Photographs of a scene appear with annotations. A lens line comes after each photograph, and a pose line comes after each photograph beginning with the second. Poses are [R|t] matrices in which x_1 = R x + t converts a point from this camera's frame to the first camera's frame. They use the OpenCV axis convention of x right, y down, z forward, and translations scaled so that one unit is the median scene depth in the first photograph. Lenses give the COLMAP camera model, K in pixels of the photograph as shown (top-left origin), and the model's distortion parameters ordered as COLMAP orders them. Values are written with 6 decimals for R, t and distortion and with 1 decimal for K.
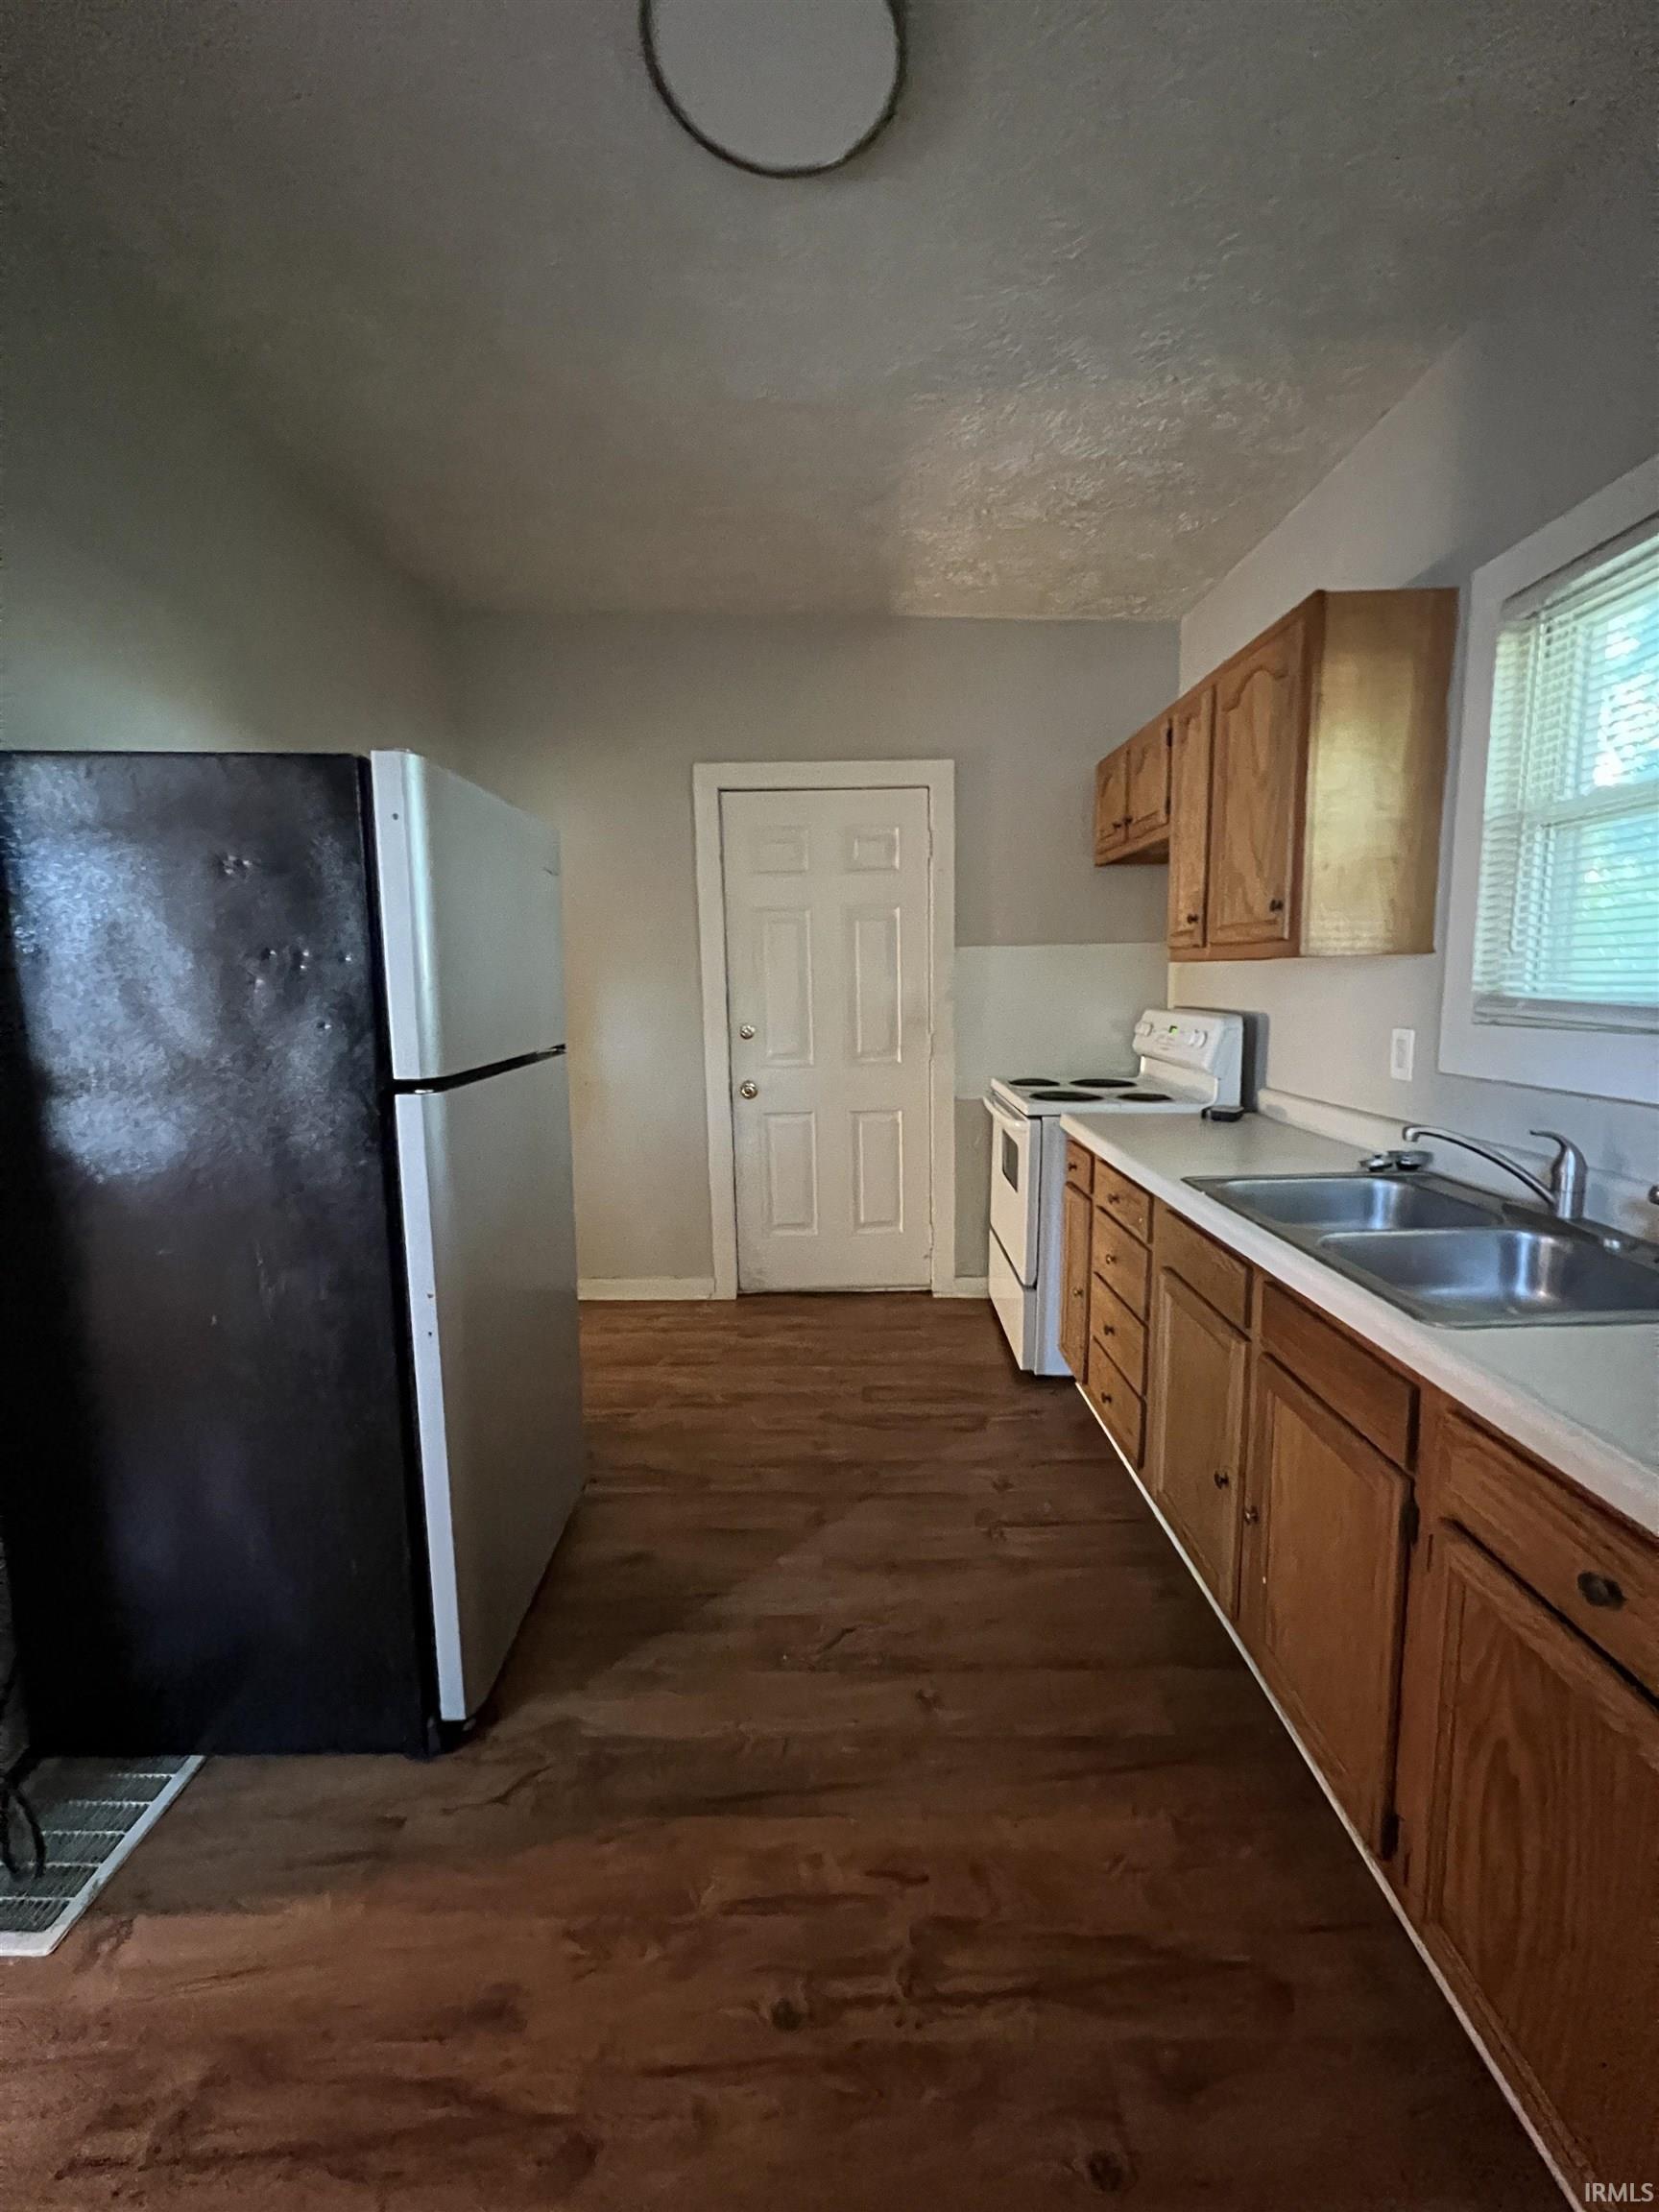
lens RADIAL K [[870.6, 0, 828.7], [0, 870.6, 1094.2], [0, 0, 1]] dist [0.002264, 0.000147]
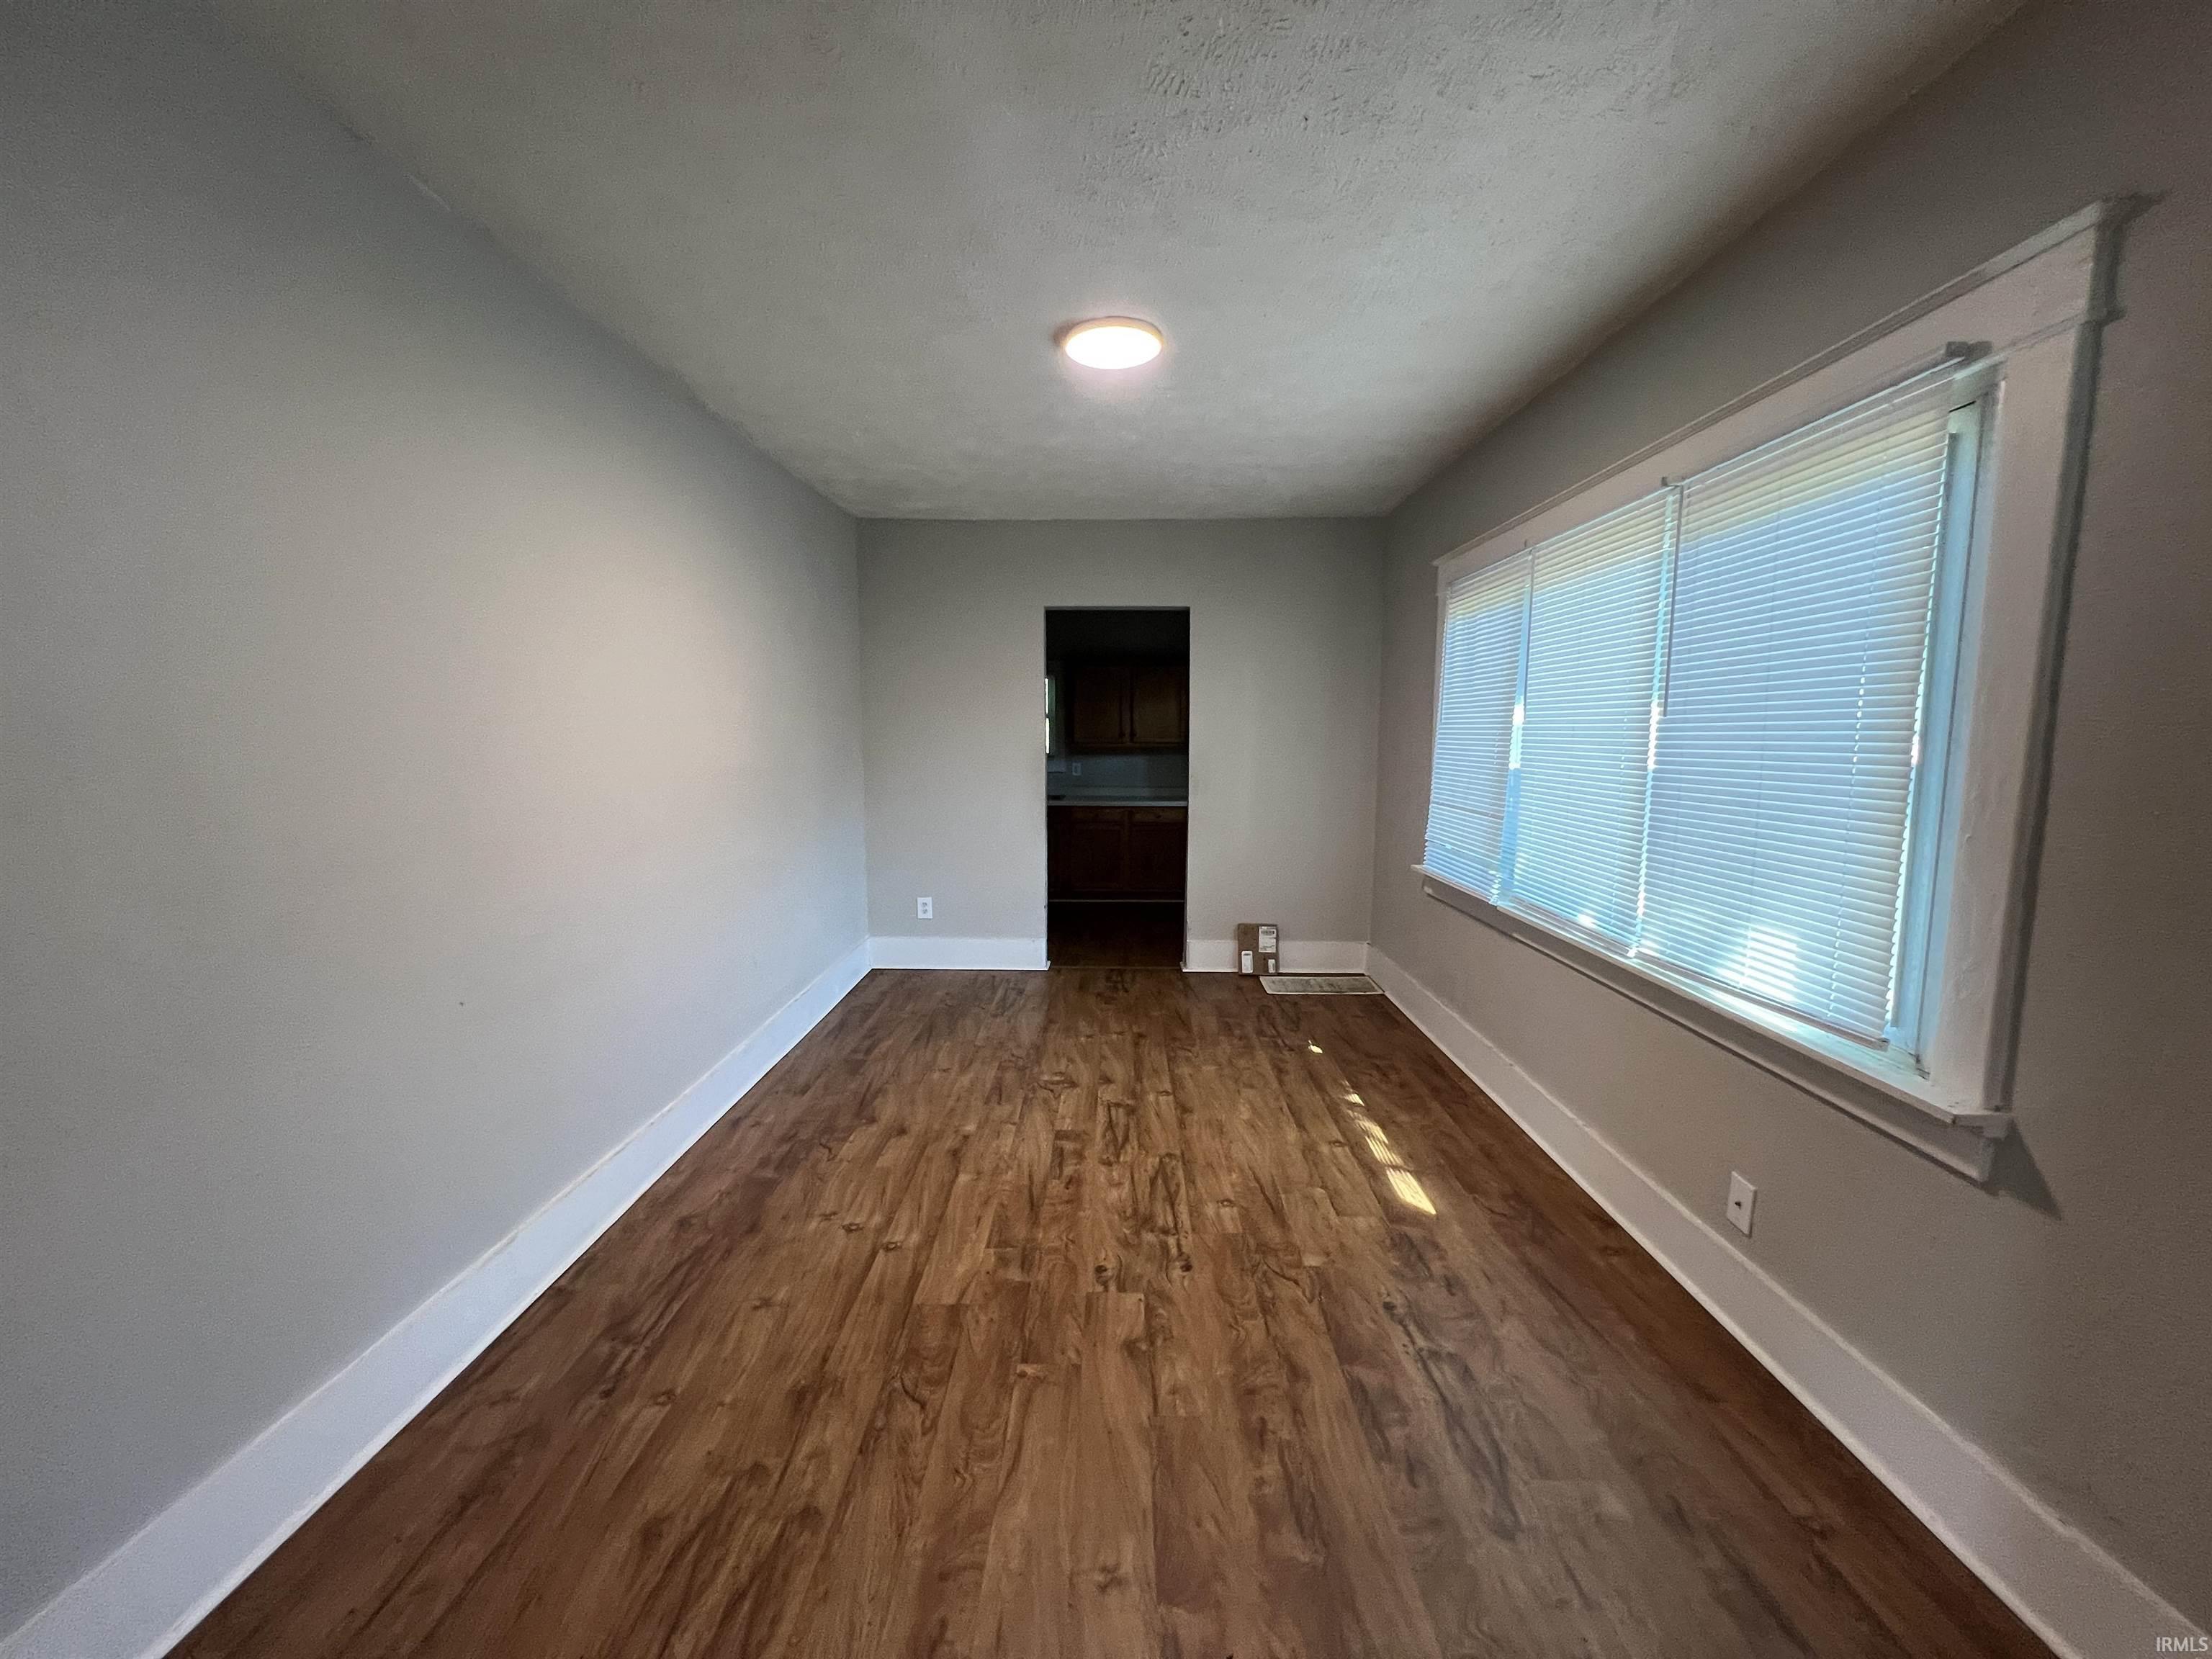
lens RADIAL K [[870.6, 0, 1107.5], [0, 870.6, 827.8], [0, 0, 1]] dist [0.002264, 0.000147]
pose [[-0.002299, 0.122757, -0.992434, 1.083720], [-0.138906, 0.982776, 0.121884, -0.119870], [0.990303, 0.138135, 0.014792, 0.088844]]
